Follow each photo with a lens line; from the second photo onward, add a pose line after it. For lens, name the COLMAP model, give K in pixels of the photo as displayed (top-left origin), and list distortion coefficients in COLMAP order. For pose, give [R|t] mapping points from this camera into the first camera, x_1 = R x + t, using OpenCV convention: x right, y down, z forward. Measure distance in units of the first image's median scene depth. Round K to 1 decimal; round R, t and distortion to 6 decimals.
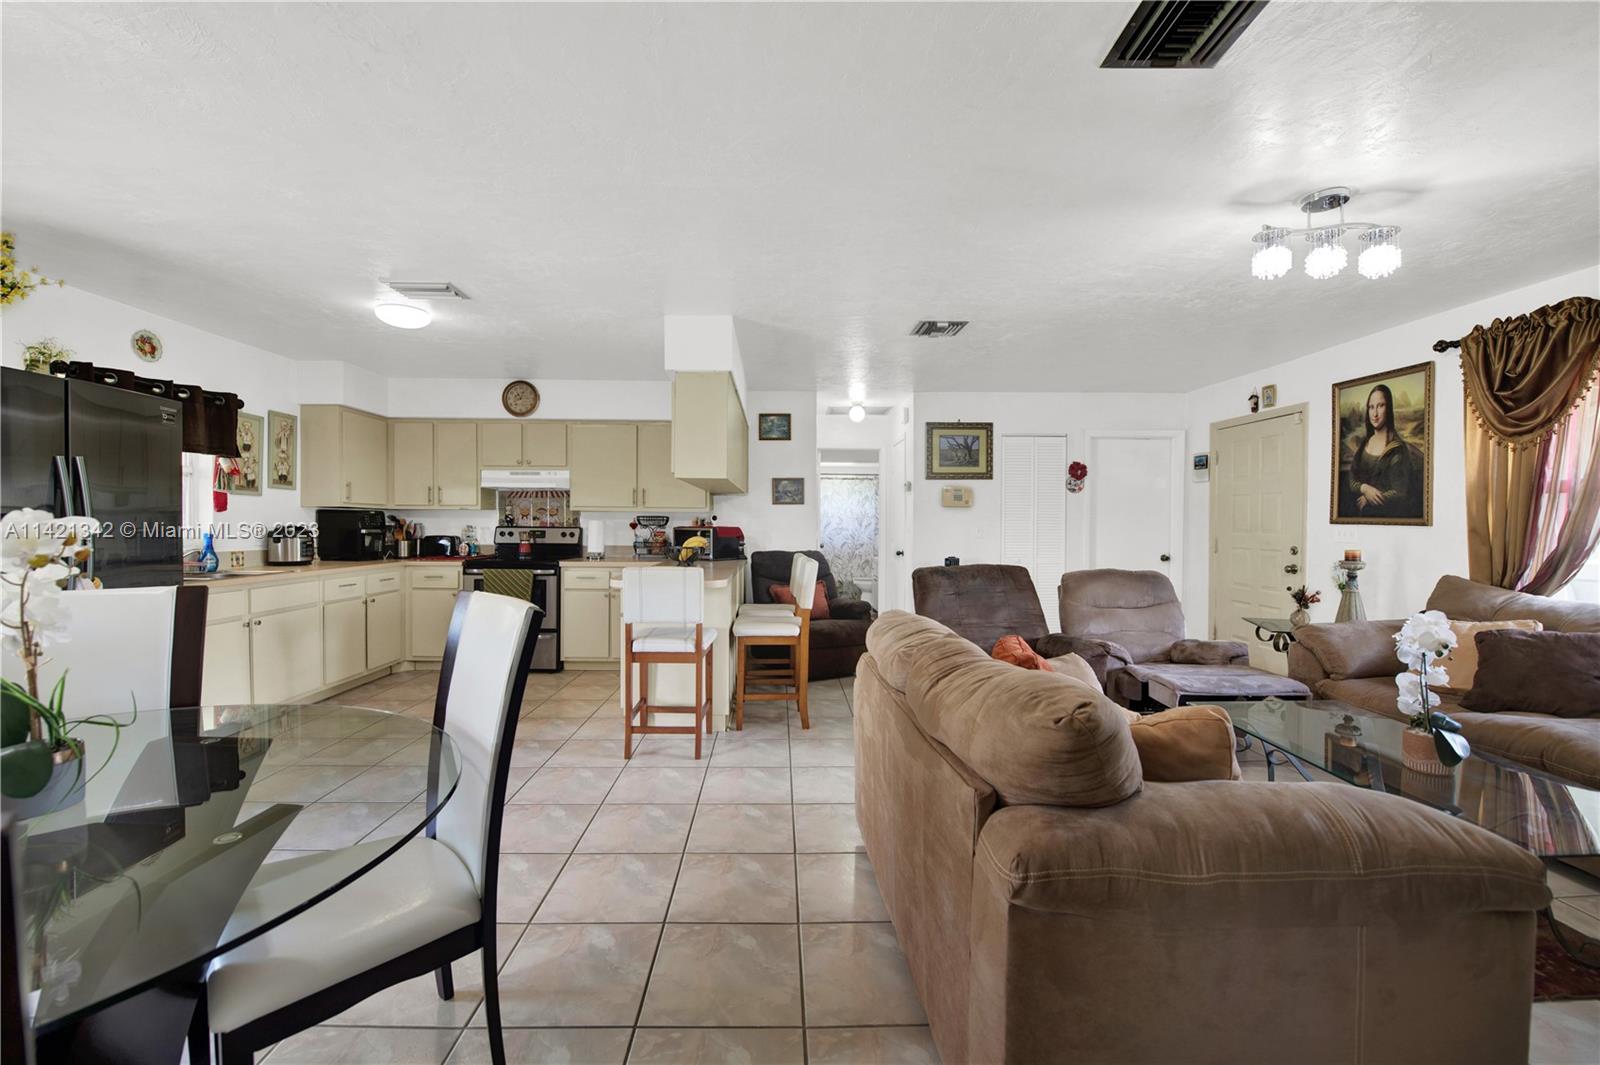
lens RADIAL K [[646.5, 0, 784.0], [0, 646.5, 532.0], [0, 0, 1]] dist [-0.017912, -0.000777]
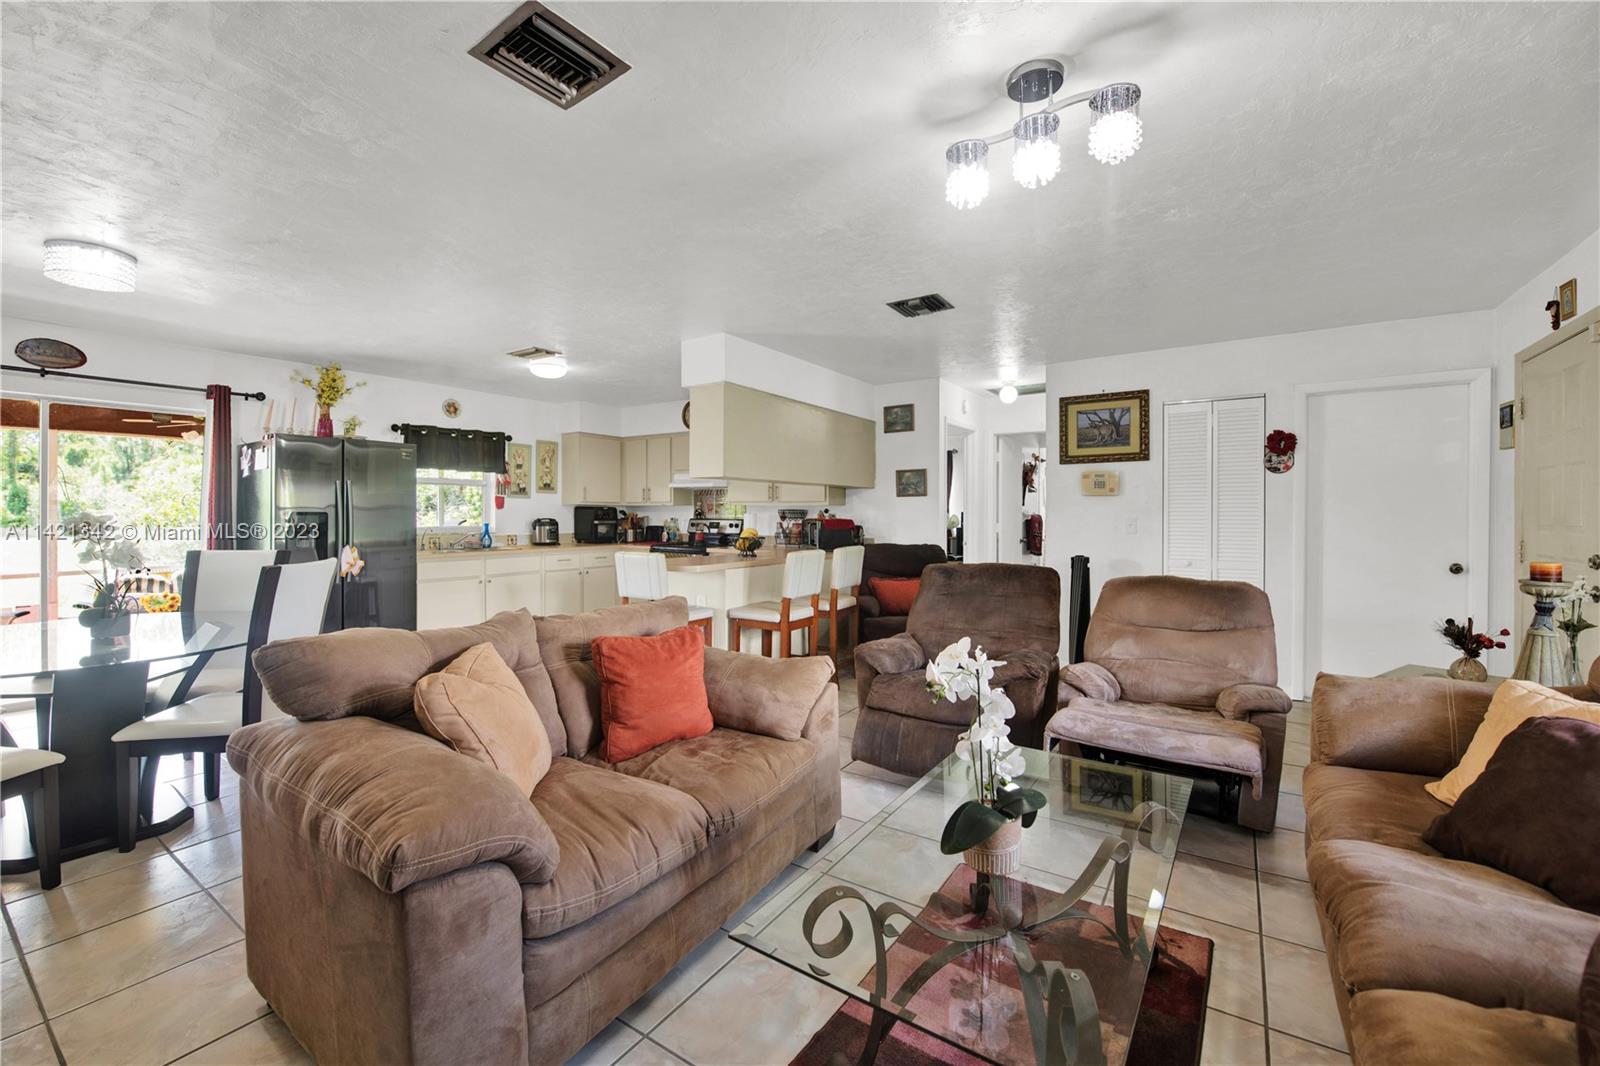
lens RADIAL K [[646.5, 0, 793.6], [0, 646.5, 511.4], [0, 0, 1]] dist [-0.017912, -0.000777]
pose [[0.818136, -0.005441, -0.574999, 0.484418], [-0.004809, 0.999856, -0.016303, -0.003331], [0.575005, 0.016103, 0.817991, 0.109503]]
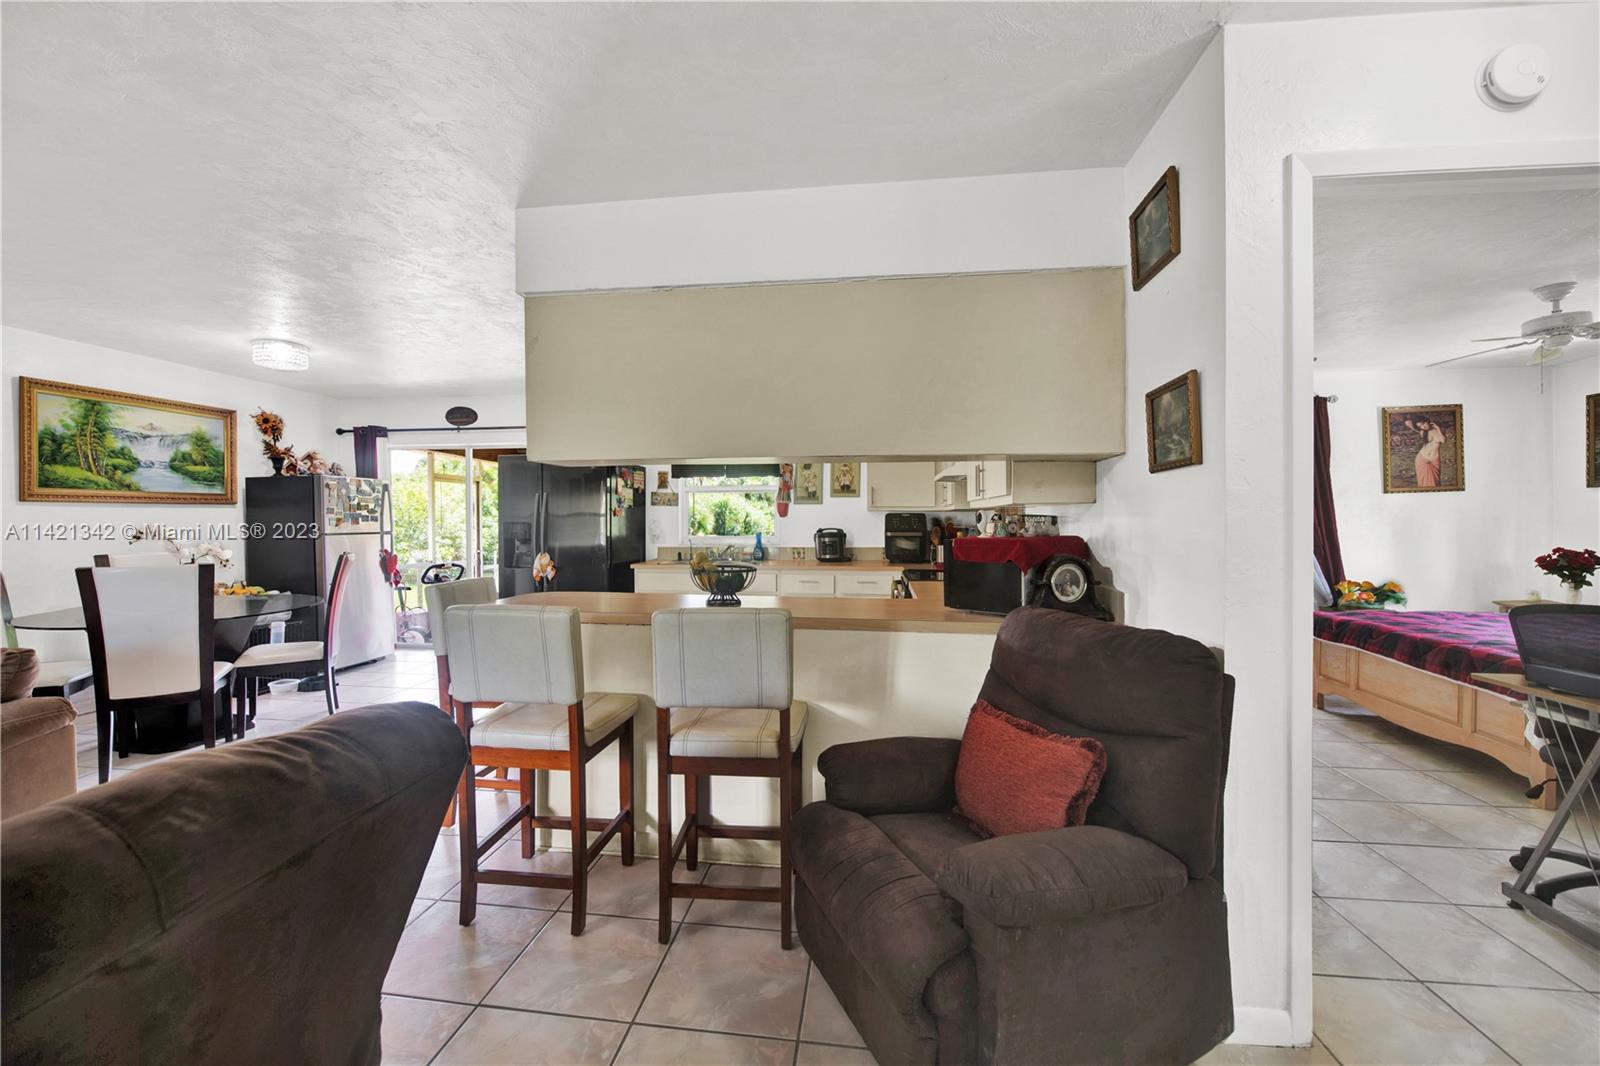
lens RADIAL K [[646.5, 0, 794.2], [0, 646.5, 531.2], [0, 0, 1]] dist [-0.017912, -0.000777]
pose [[-0.148228, 0.012229, -0.988878, 0.376574], [-0.012197, 0.999825, 0.014193, -0.018268], [0.988878, 0.014165, -0.148053, 1.000481]]
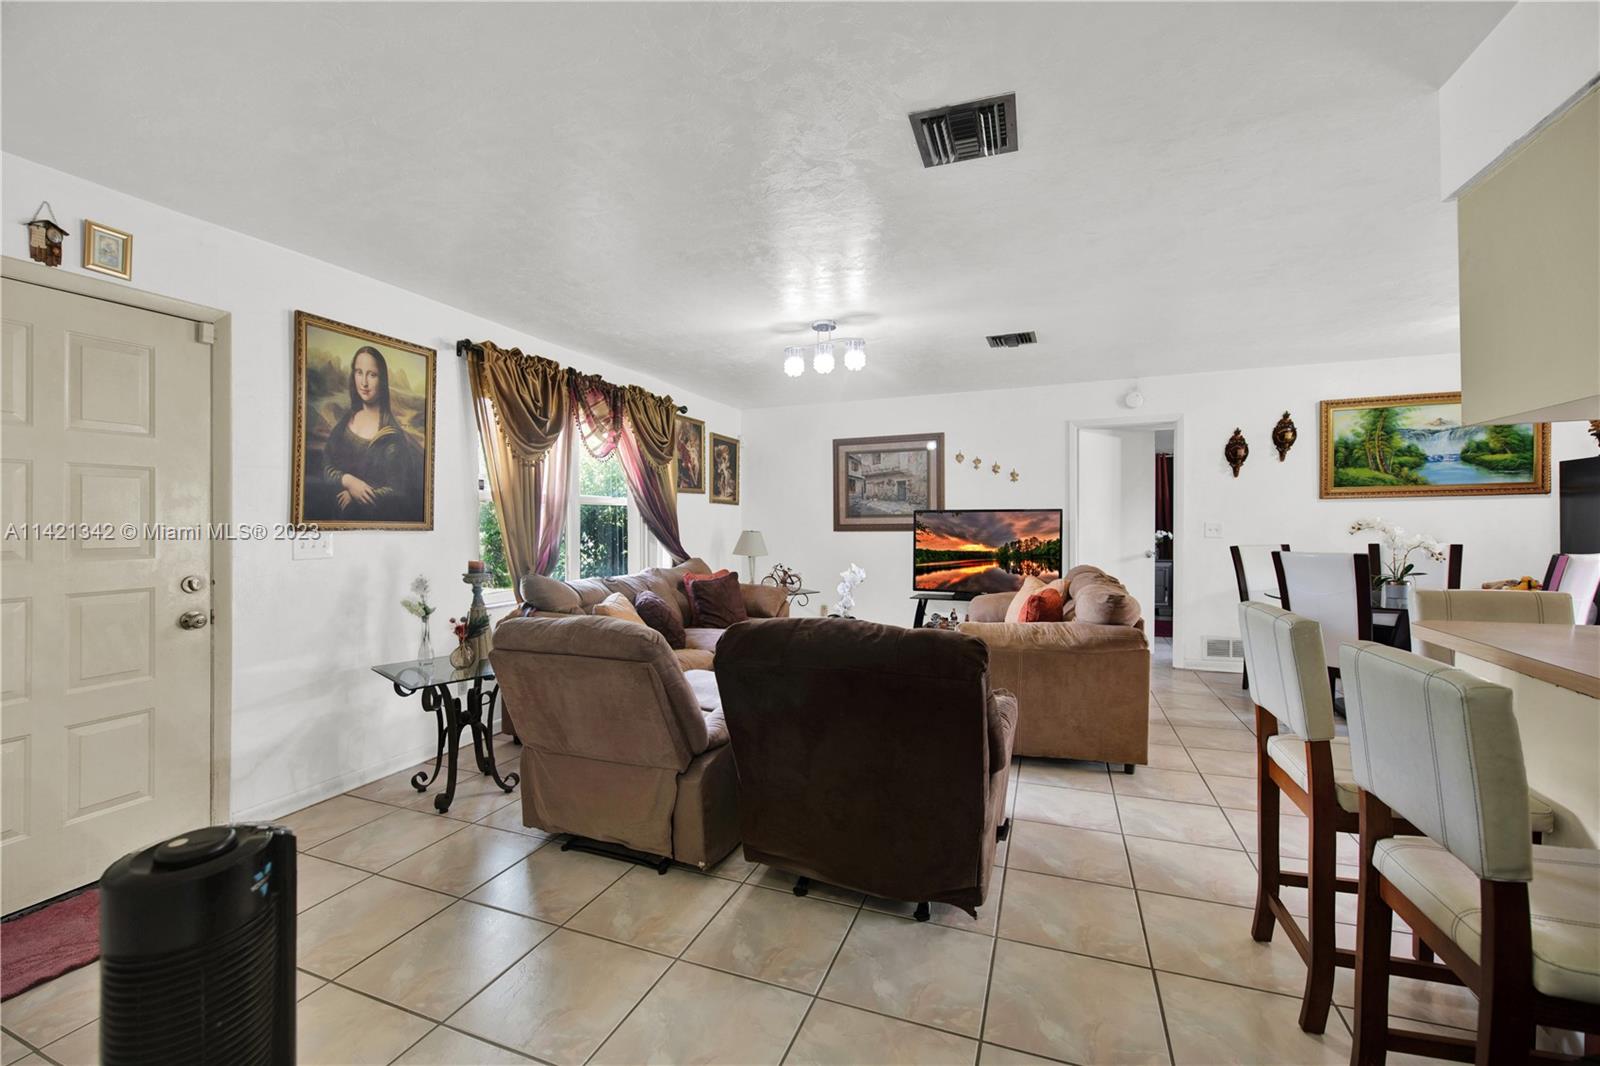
lens RADIAL K [[646.5, 0, 800.1], [0, 646.5, 534.7], [0, 0, 1]] dist [-0.017912, -0.000777]
pose [[-0.922805, -0.000041, 0.385267, 0.128914], [0.012866, 0.999439, 0.030924, -0.018343], [-0.385052, 0.033493, -0.922287, 1.179235]]
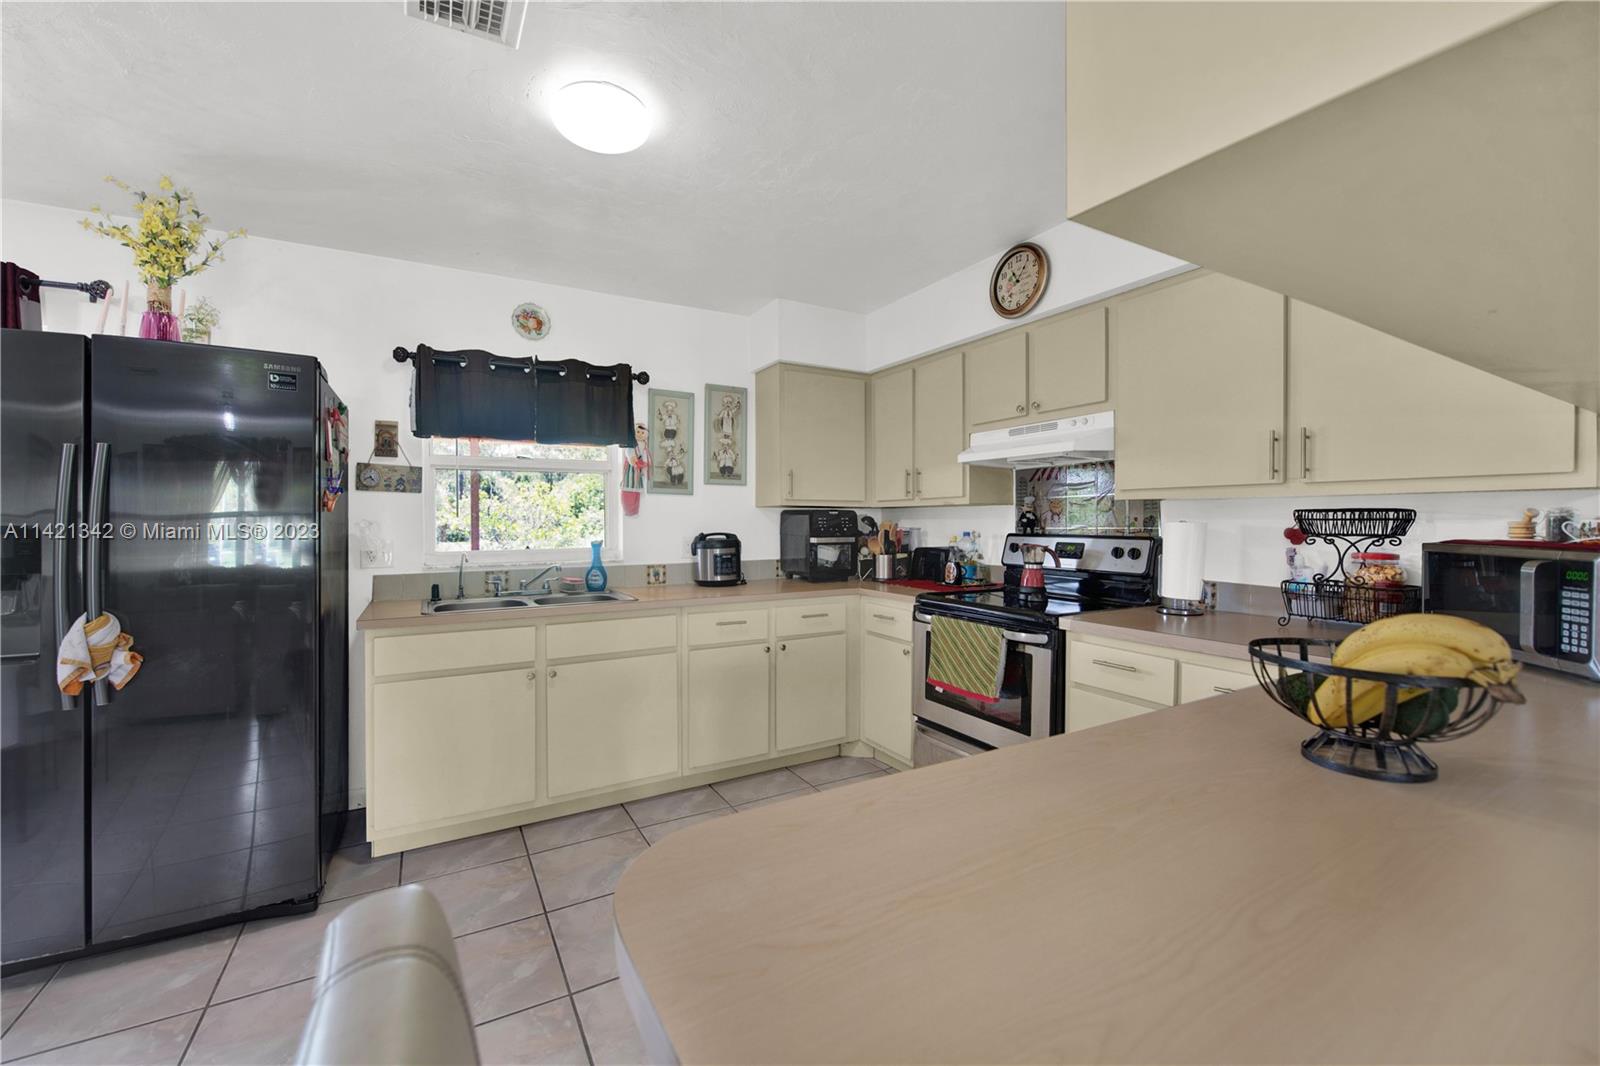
lens RADIAL K [[646.5, 0, 802.4], [0, 646.5, 533.3], [0, 0, 1]] dist [-0.017912, -0.000777]
pose [[0.491918, 0.009763, -0.870587, -0.055472], [-0.004414, 0.999952, 0.008719, -0.014558], [0.870630, -0.000446, 0.491937, 0.642880]]
